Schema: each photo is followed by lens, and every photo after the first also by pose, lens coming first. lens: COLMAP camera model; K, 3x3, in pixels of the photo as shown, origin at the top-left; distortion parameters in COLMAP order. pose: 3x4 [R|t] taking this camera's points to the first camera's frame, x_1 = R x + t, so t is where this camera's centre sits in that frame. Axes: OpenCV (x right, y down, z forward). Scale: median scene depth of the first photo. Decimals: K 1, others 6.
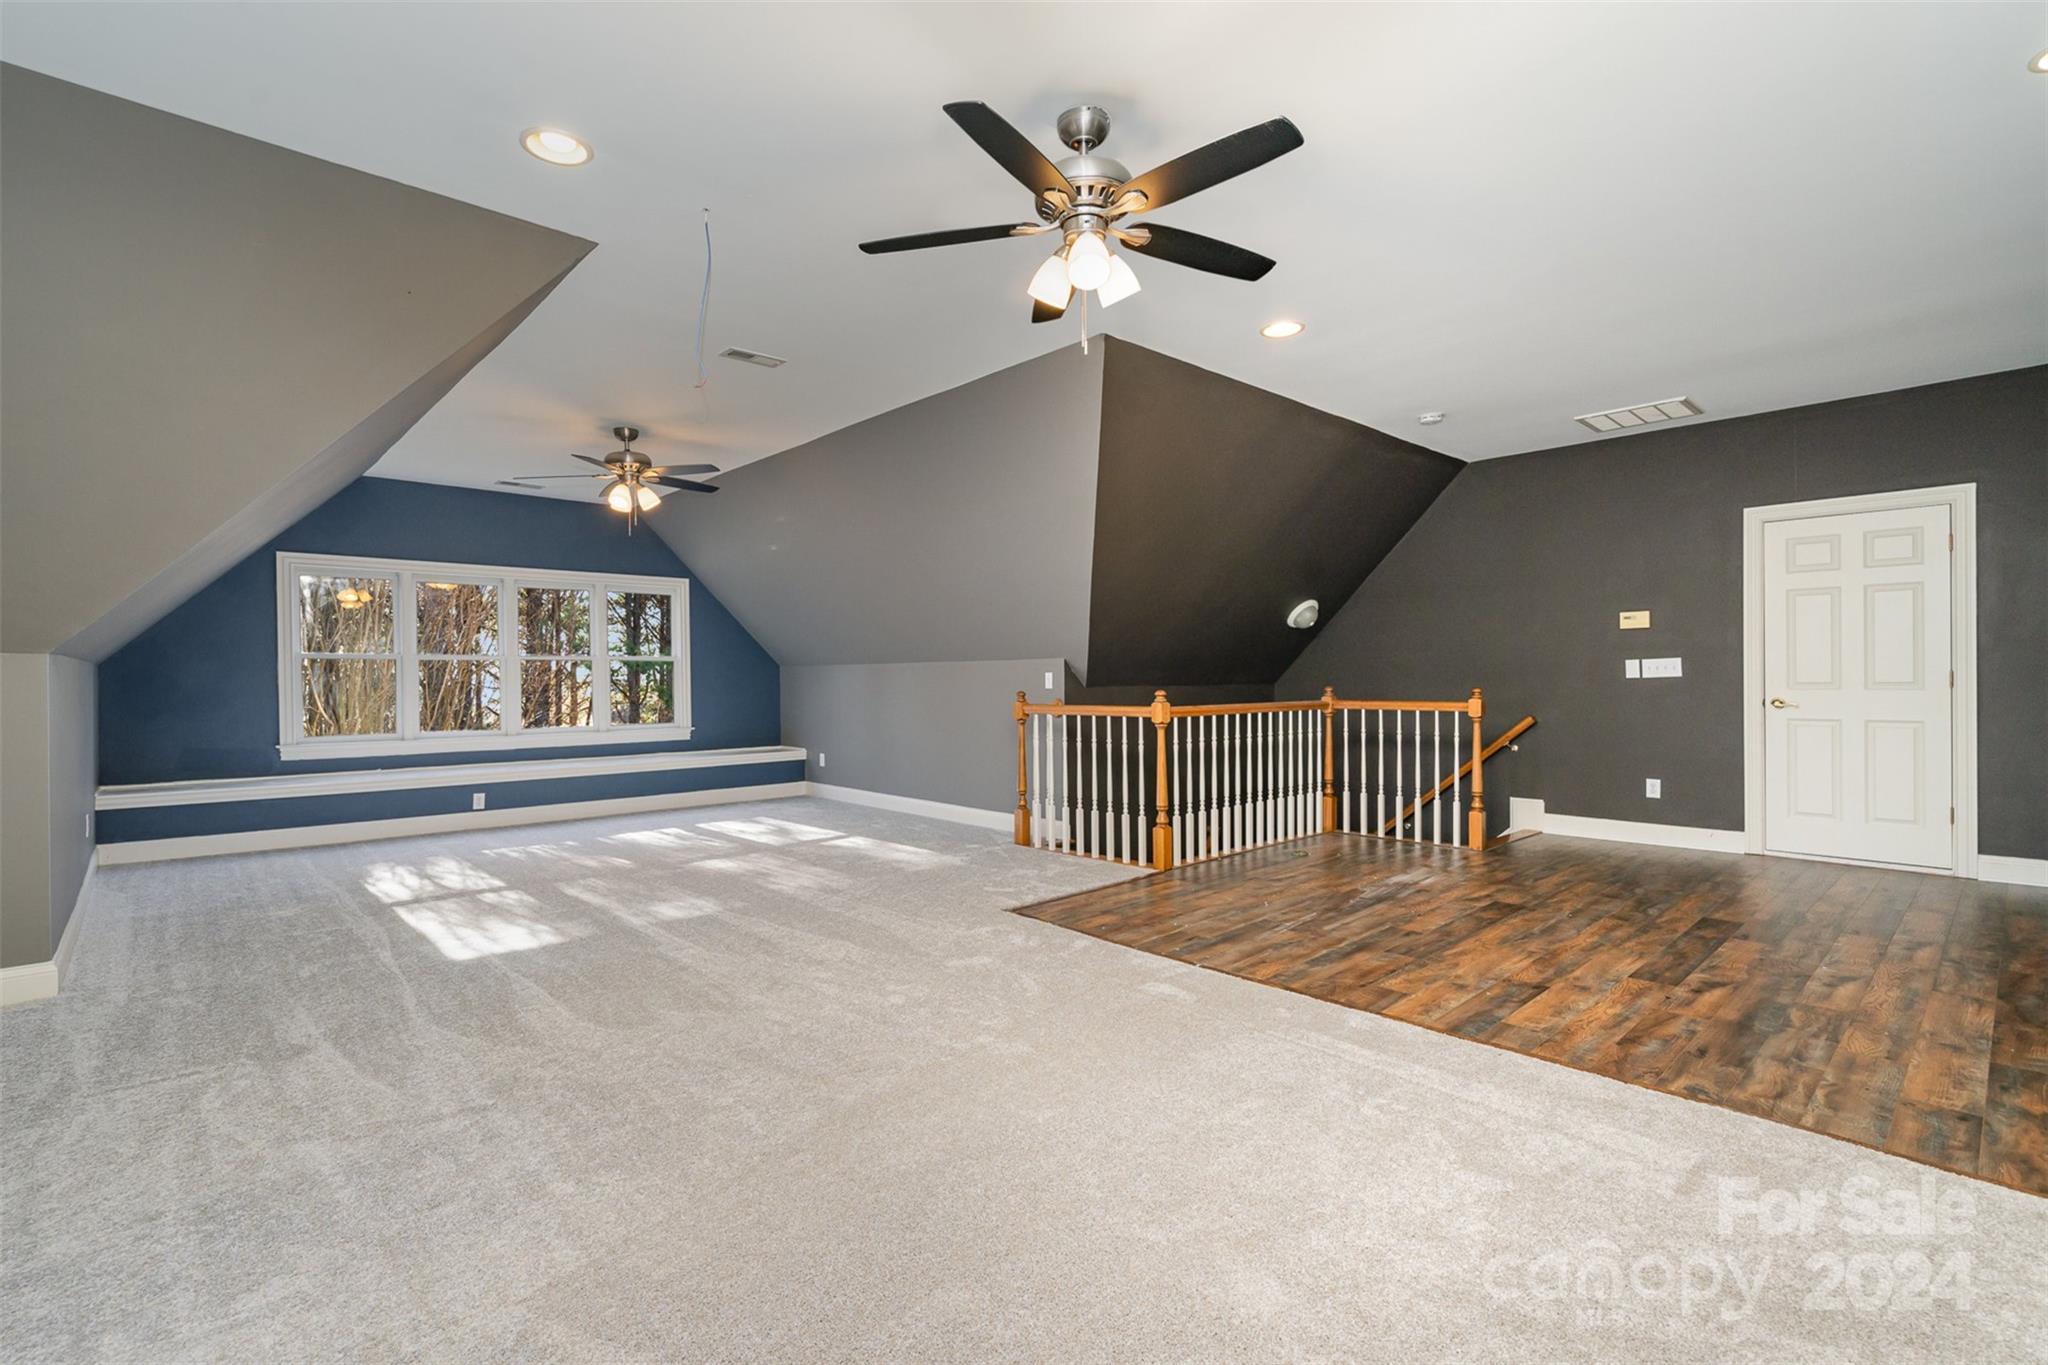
lens RADIAL K [[926.8, 0, 1008.0], [0, 926.8, 678.4], [0, 0, 1]] dist [-0.002636, 0.002963]
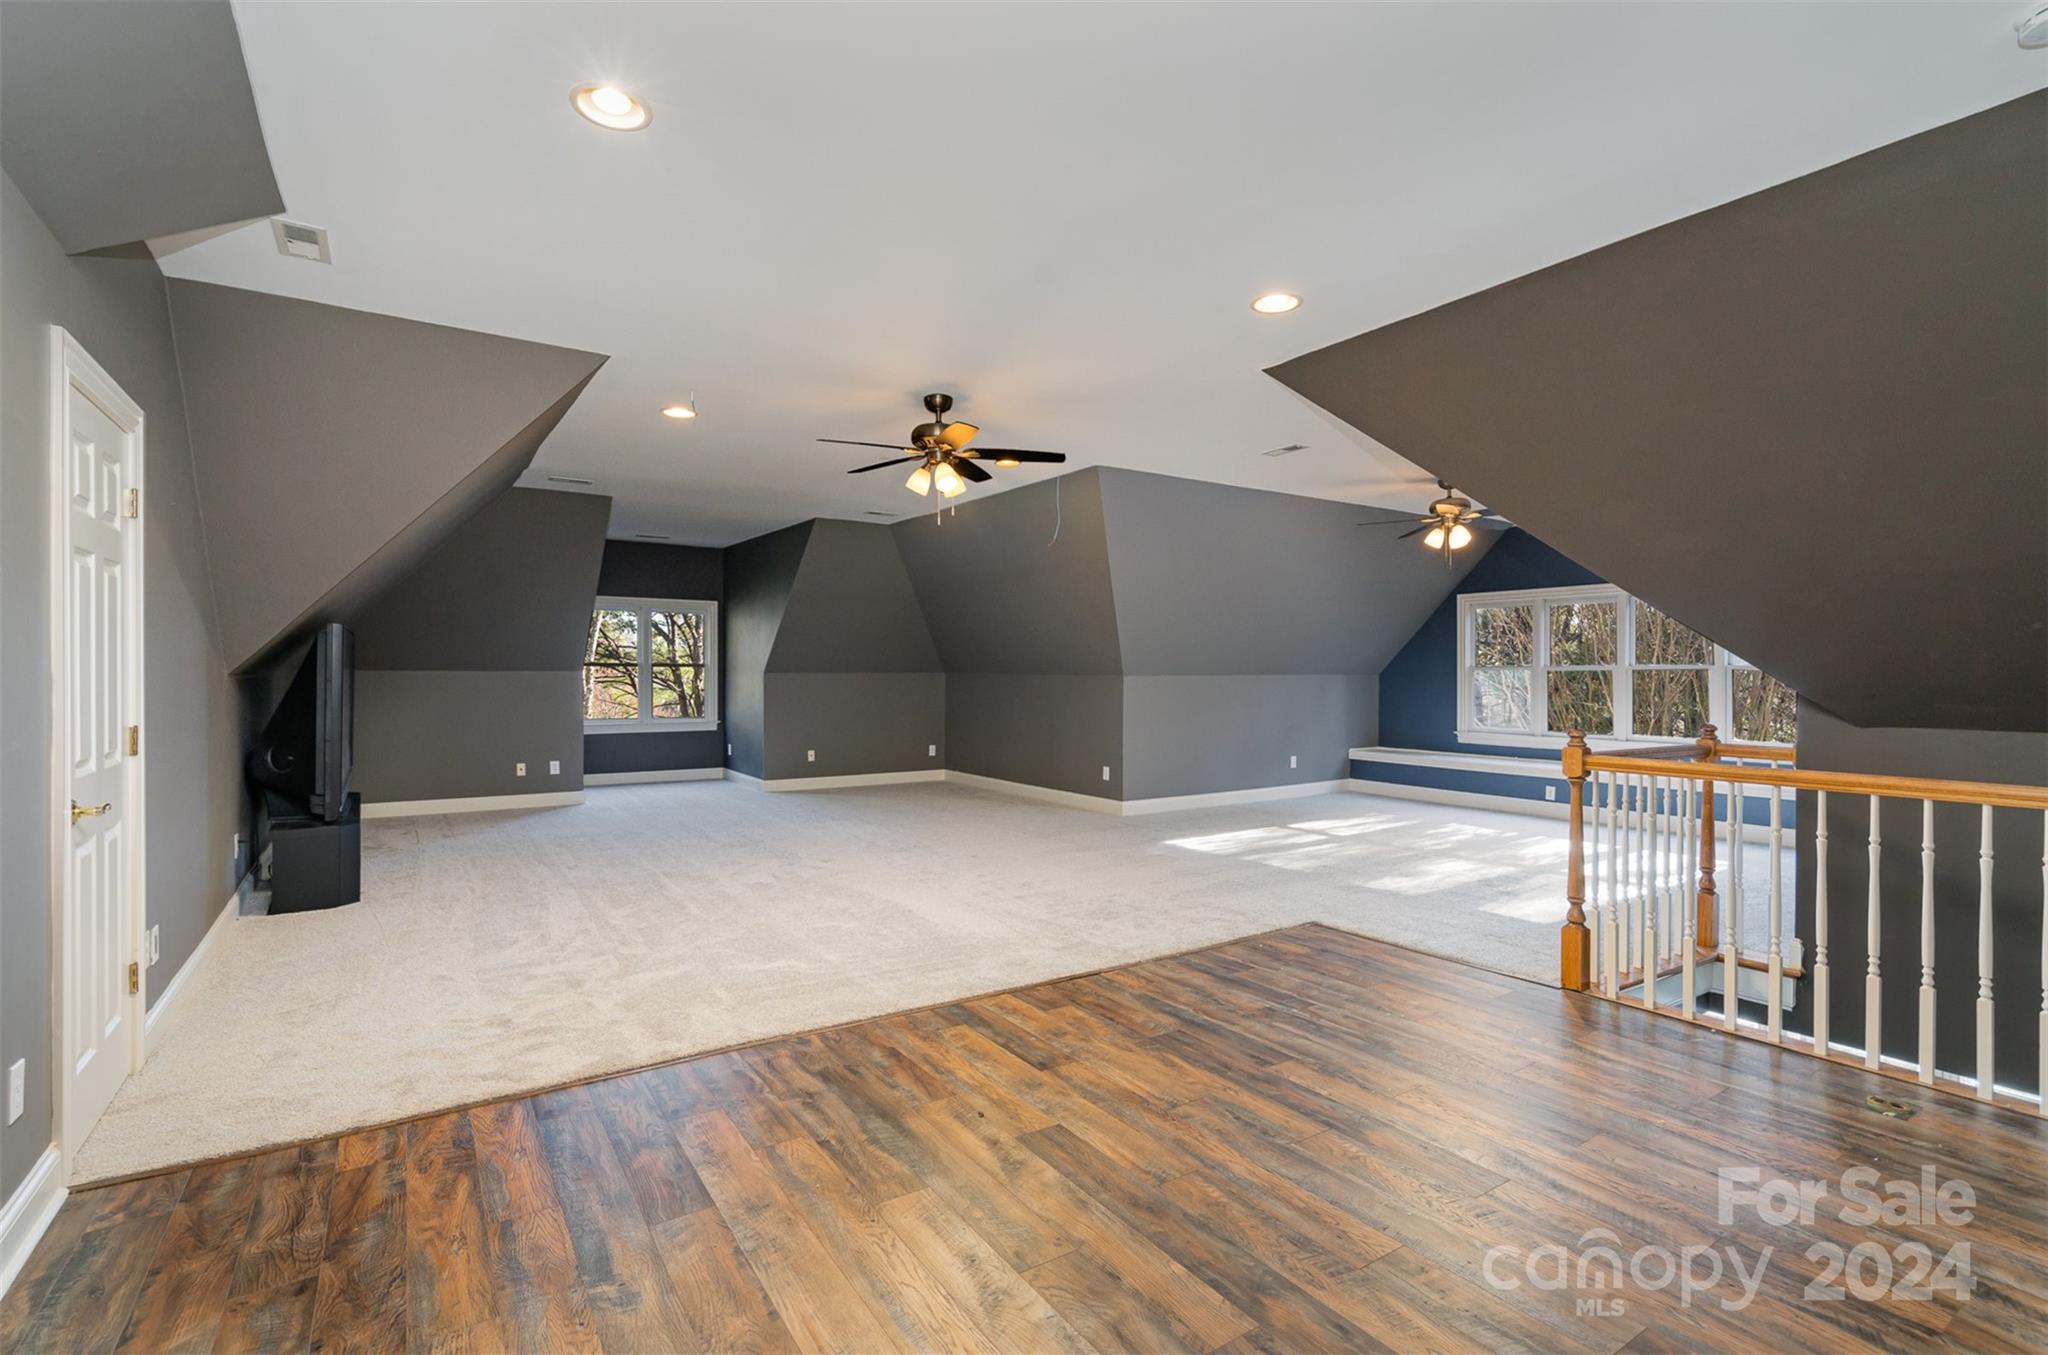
lens RADIAL K [[959.0, 0, 1014.7], [0, 959.0, 671.3], [0, 0, 1]] dist [-0.005571, -0.000666]
pose [[-0.171624, 0.005040, -0.985150, 1.314151], [-0.000654, 0.999986, 0.005230, -0.045432], [0.985162, 0.001542, -0.171618, 1.001149]]
